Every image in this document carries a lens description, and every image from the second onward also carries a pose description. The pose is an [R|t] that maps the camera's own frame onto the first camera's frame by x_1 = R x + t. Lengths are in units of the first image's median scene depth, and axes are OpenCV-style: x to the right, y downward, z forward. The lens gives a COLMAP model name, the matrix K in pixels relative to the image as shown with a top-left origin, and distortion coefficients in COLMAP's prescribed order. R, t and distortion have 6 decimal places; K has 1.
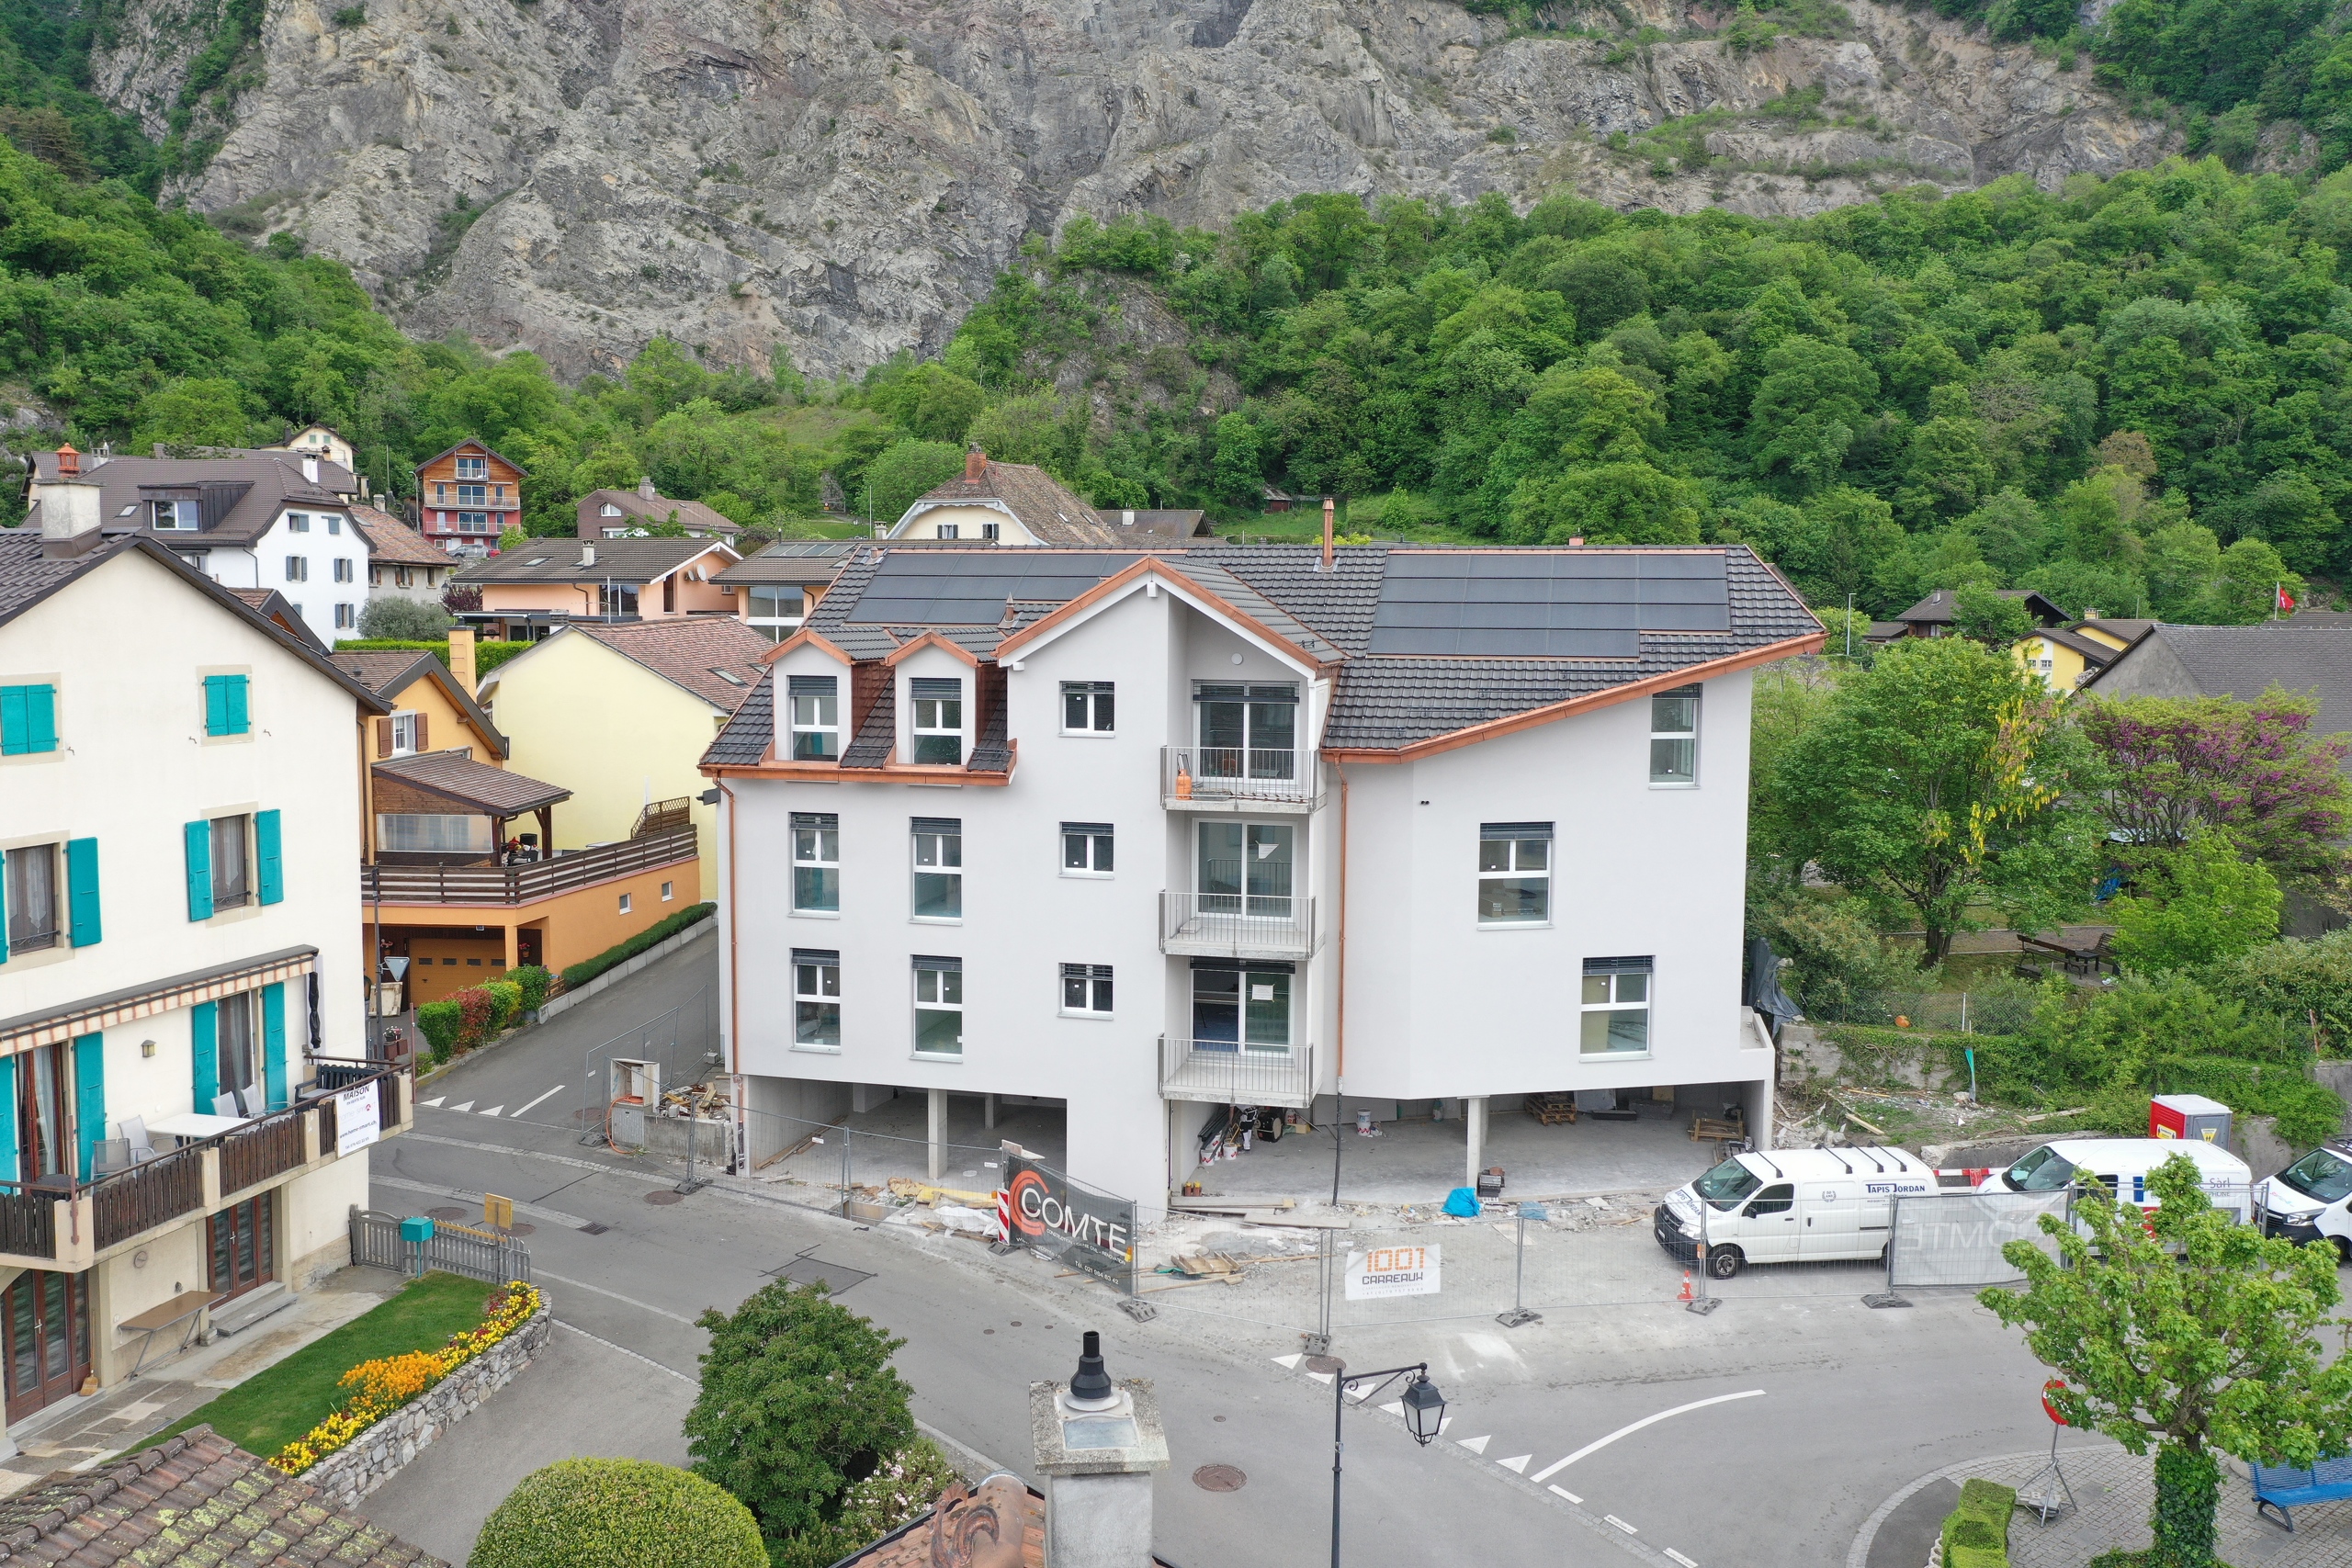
lens RADIAL K [[1858.3, 0, 1170.6], [0, 1858.3, 780.2], [0, 0, 1]] dist [0.014920, -0.003476]
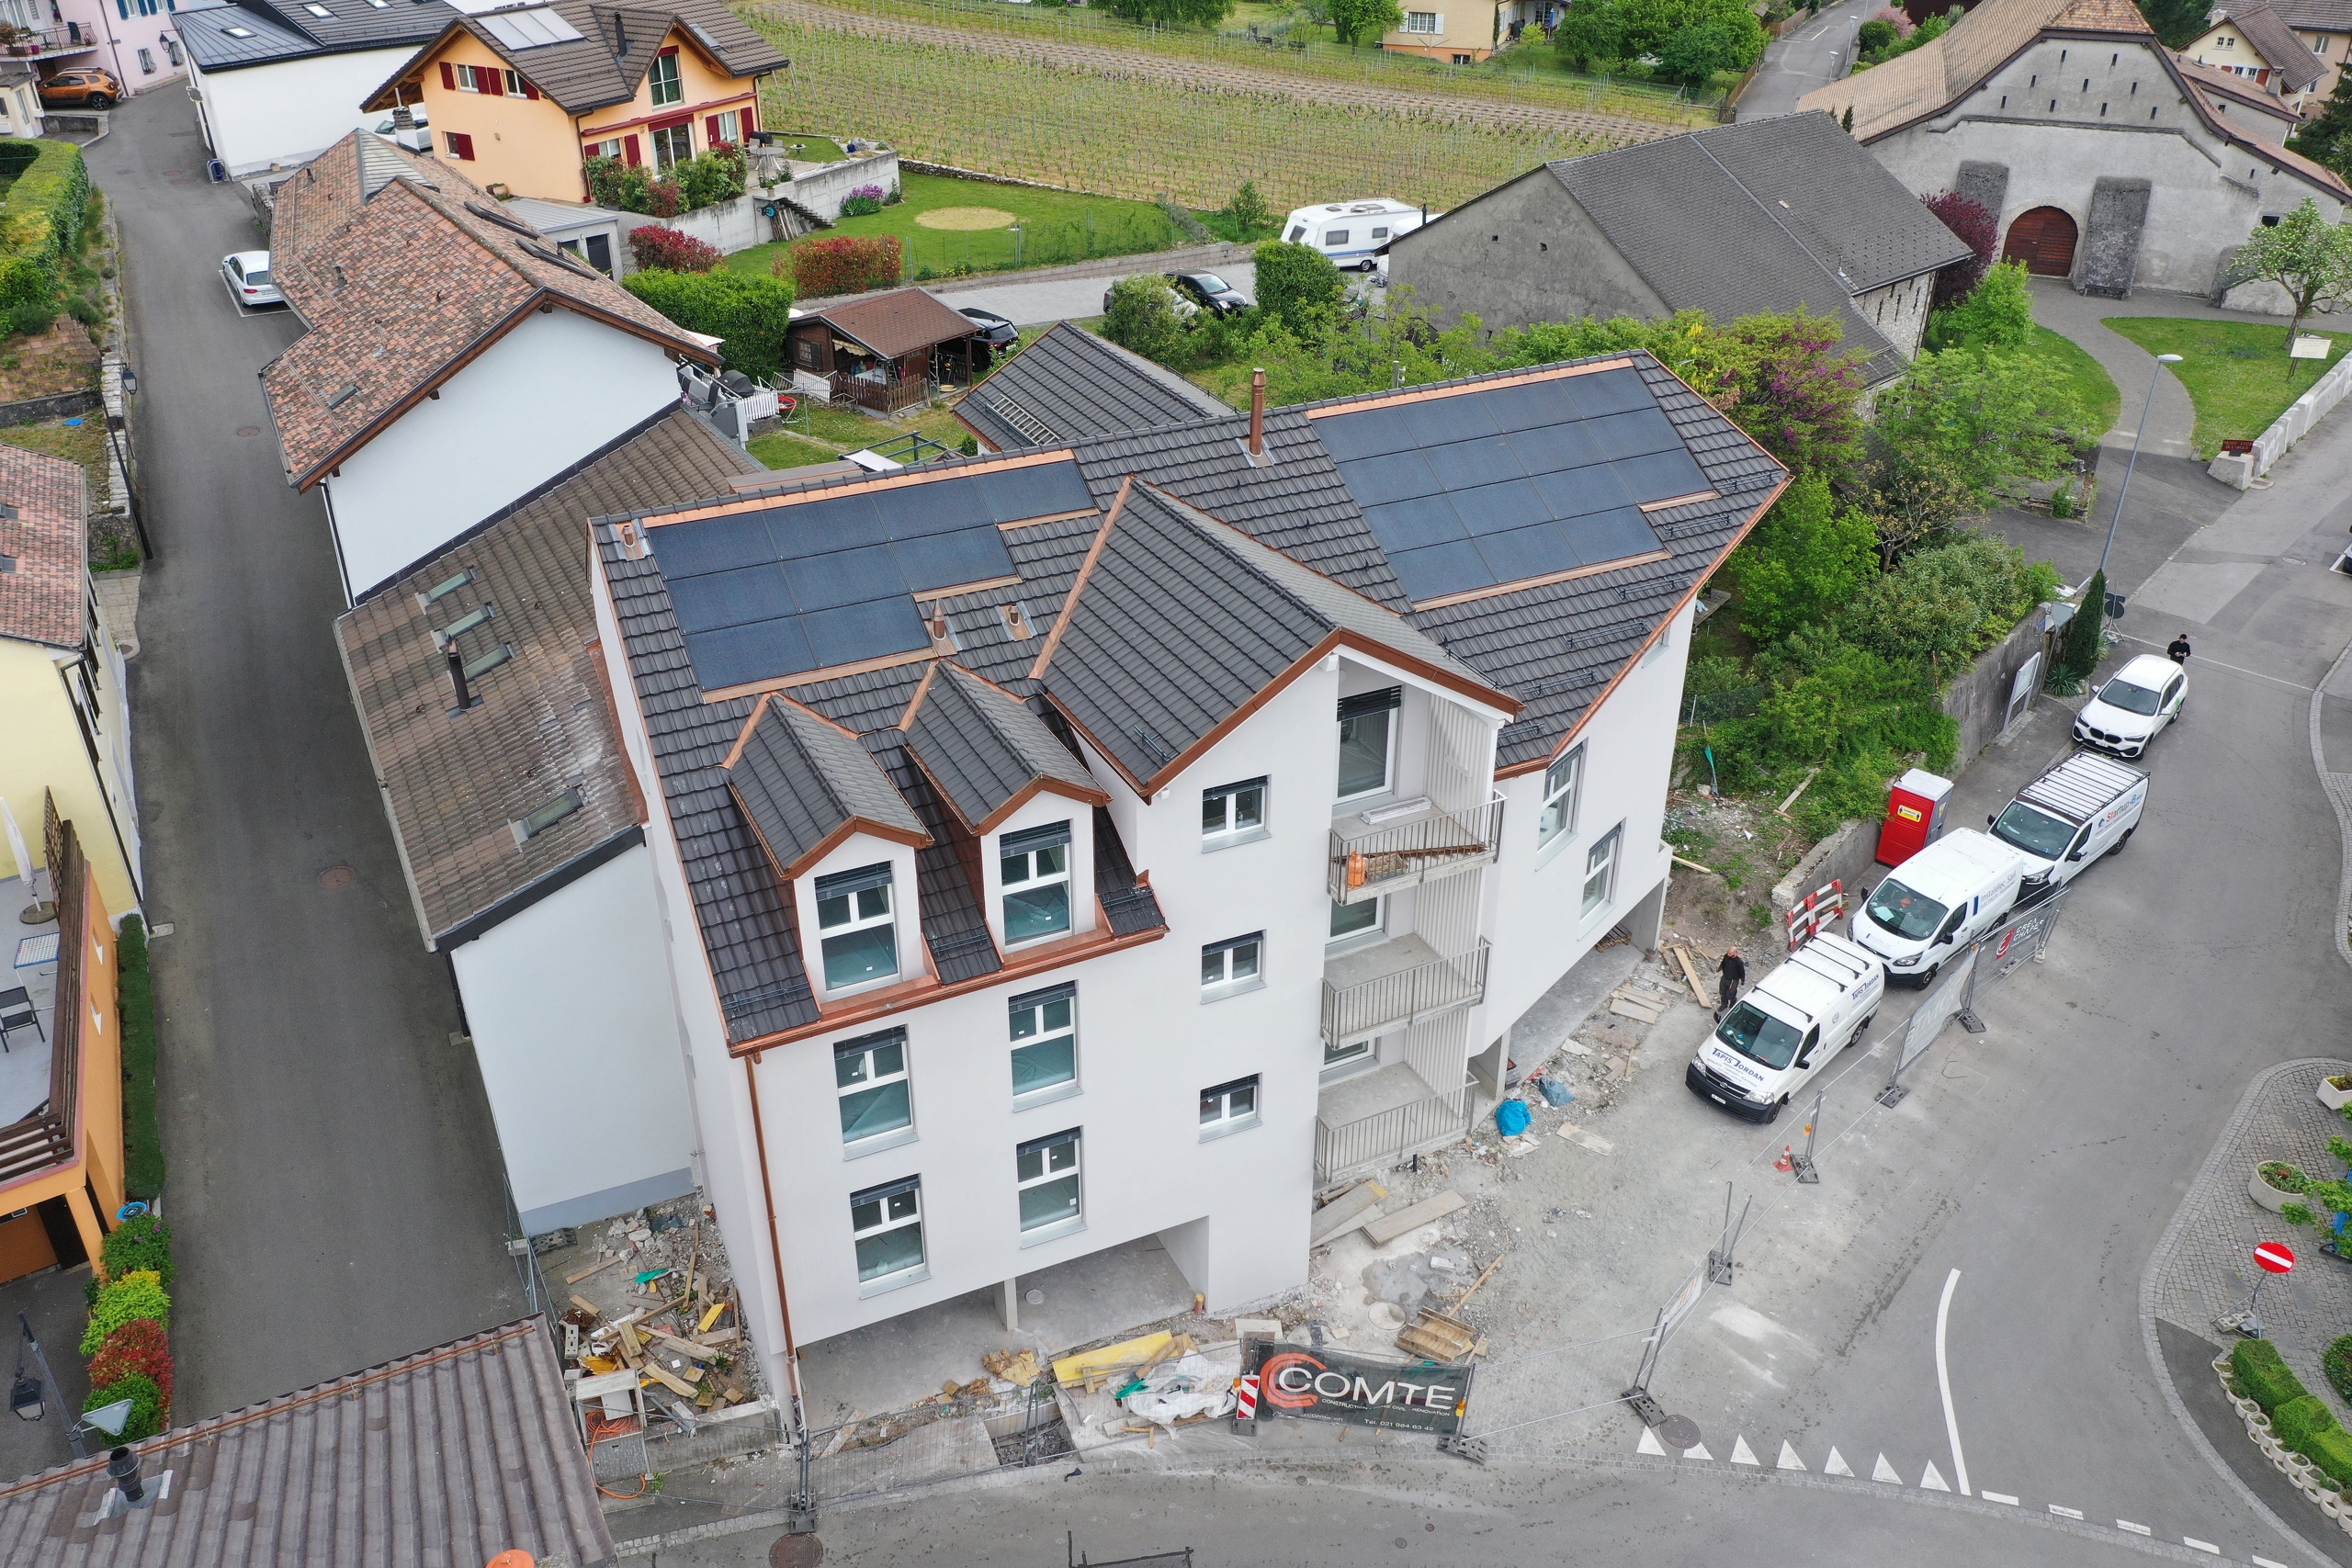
lens RADIAL K [[1858.3, 0, 1168.6], [0, 1858.3, 781.3], [0, 0, 1]] dist [0.014920, -0.003476]
pose [[0.780755, -0.317268, 0.538296, -0.456958], [0.065386, 0.898253, 0.434588, -0.369863], [-0.621407, -0.304110, 0.722060, 0.453014]]
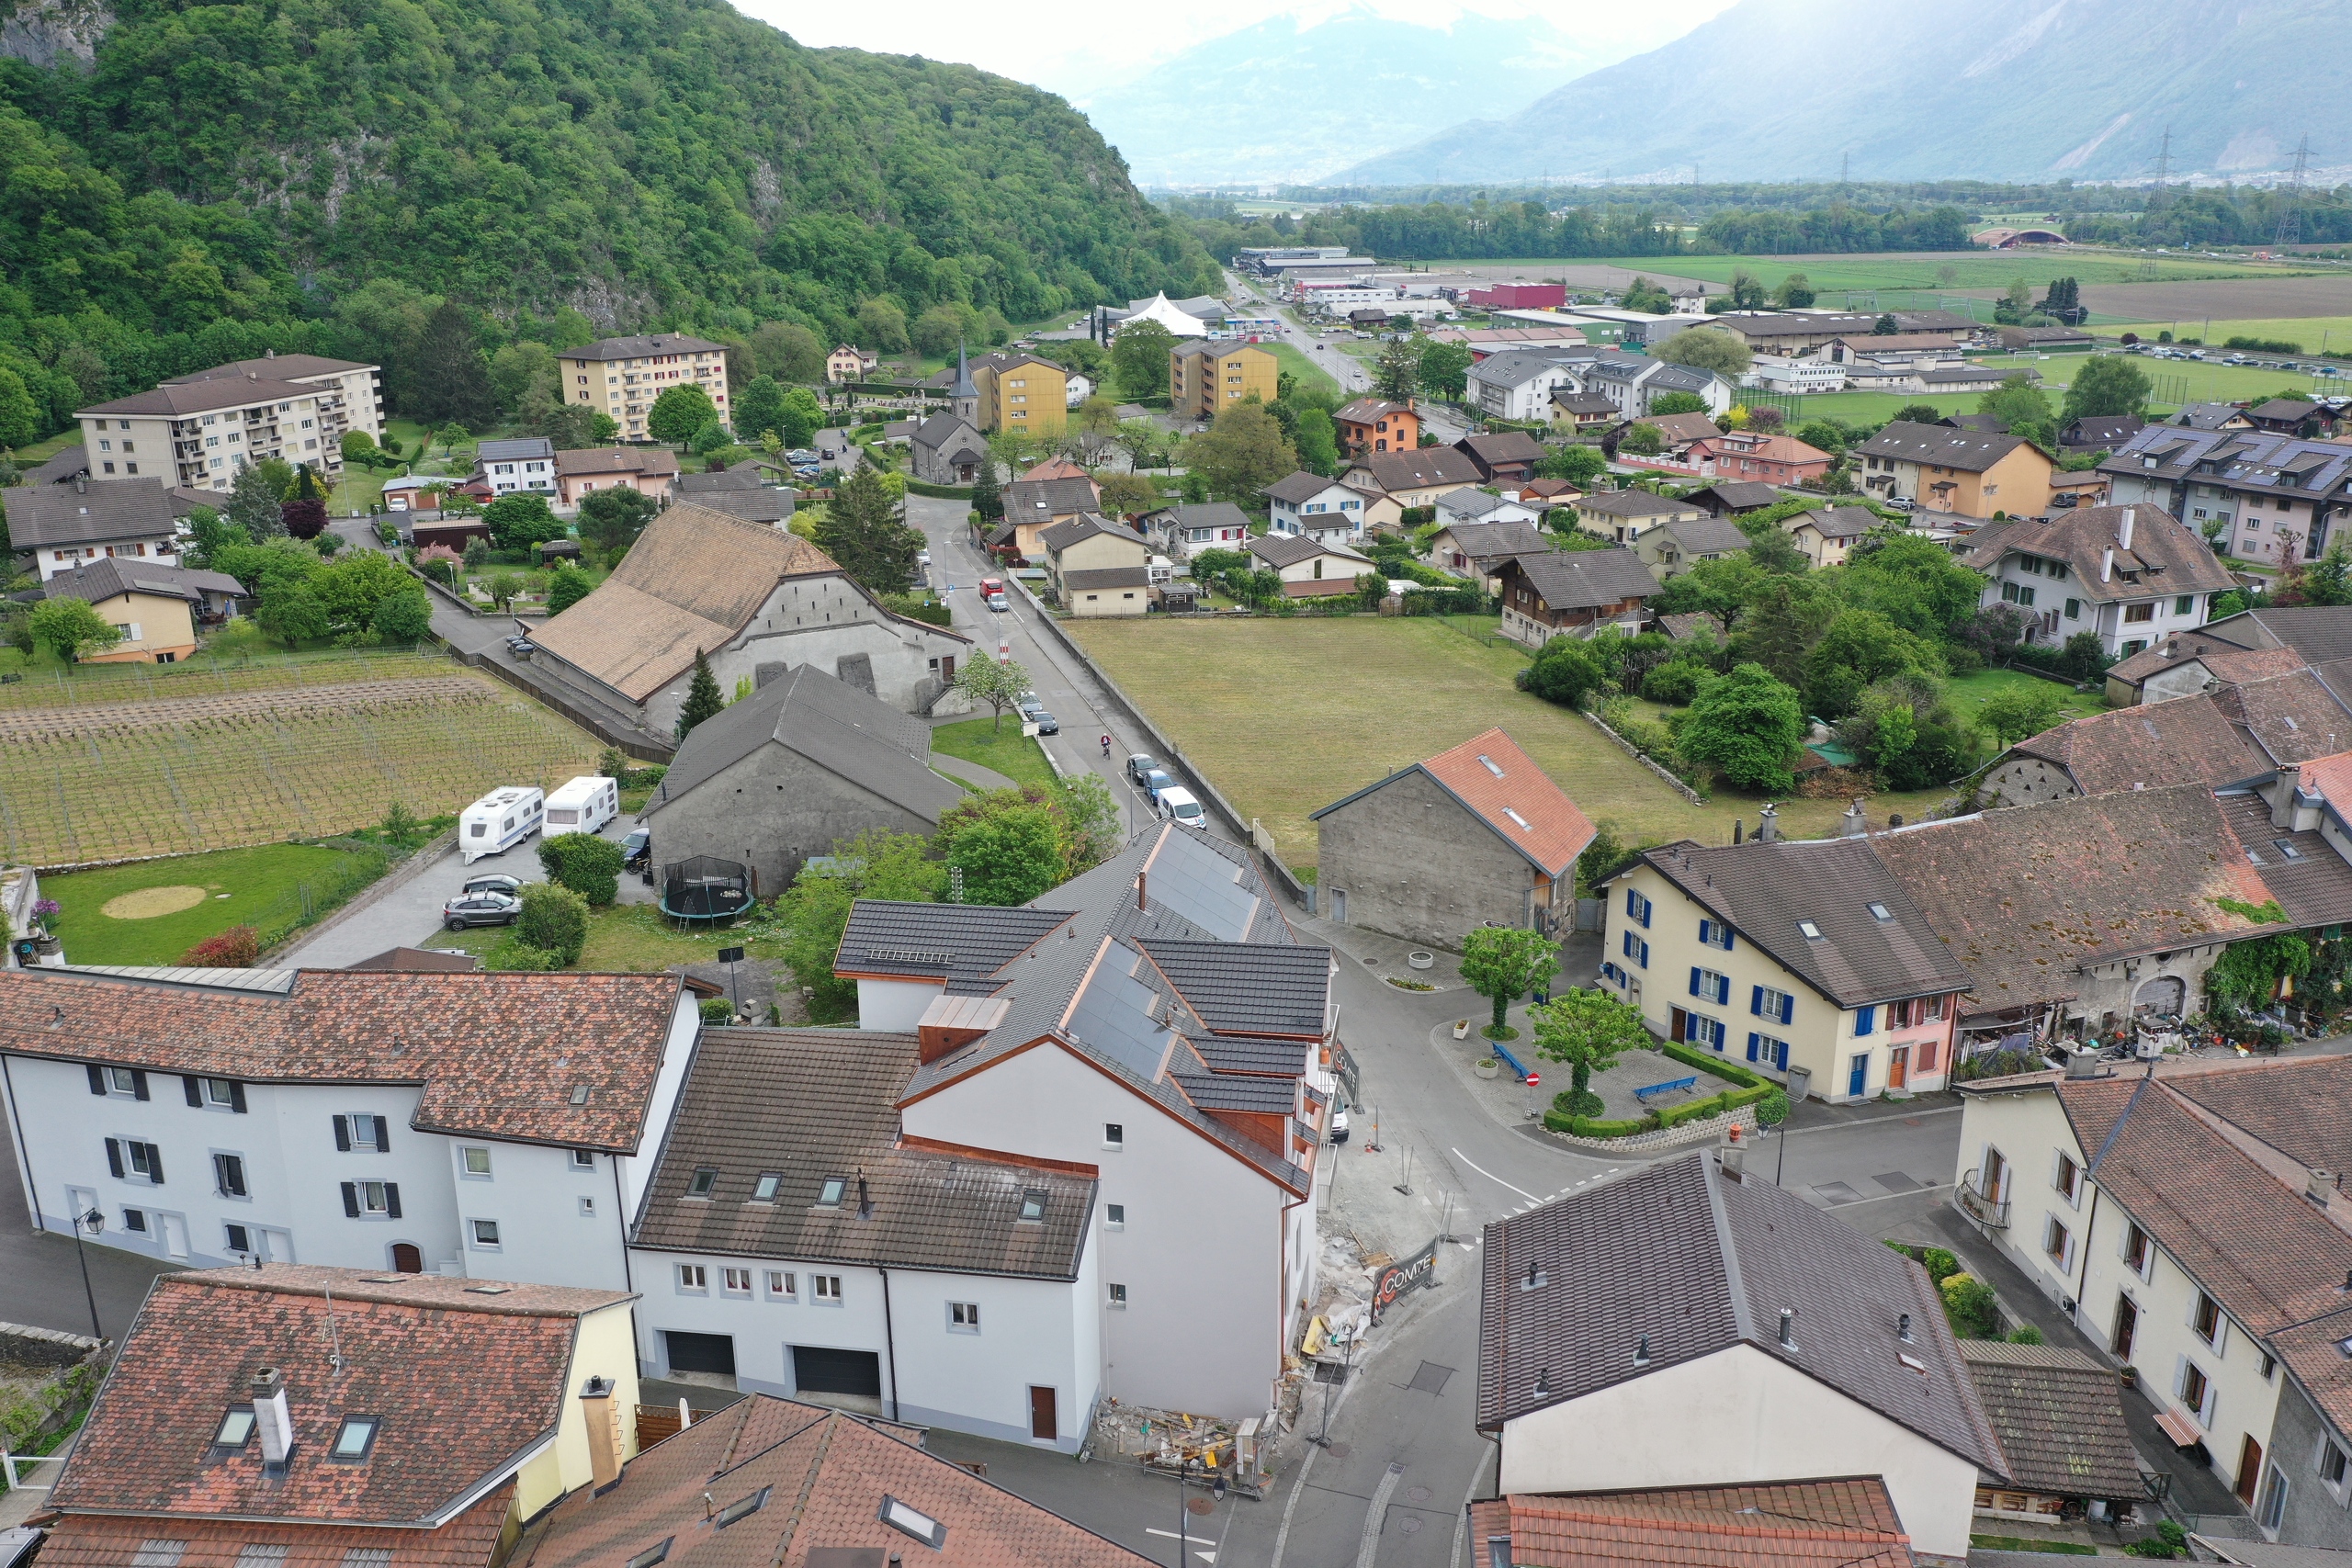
lens RADIAL K [[1858.3, 0, 1184.7], [0, 1858.3, 784.5], [0, 0, 1]] dist [0.014920, -0.003476]
pose [[-0.053683, -0.314663, 0.947684, -1.543720], [0.101222, 0.942449, 0.318659, -0.797480], [-0.993414, 0.113033, -0.018742, 1.084039]]
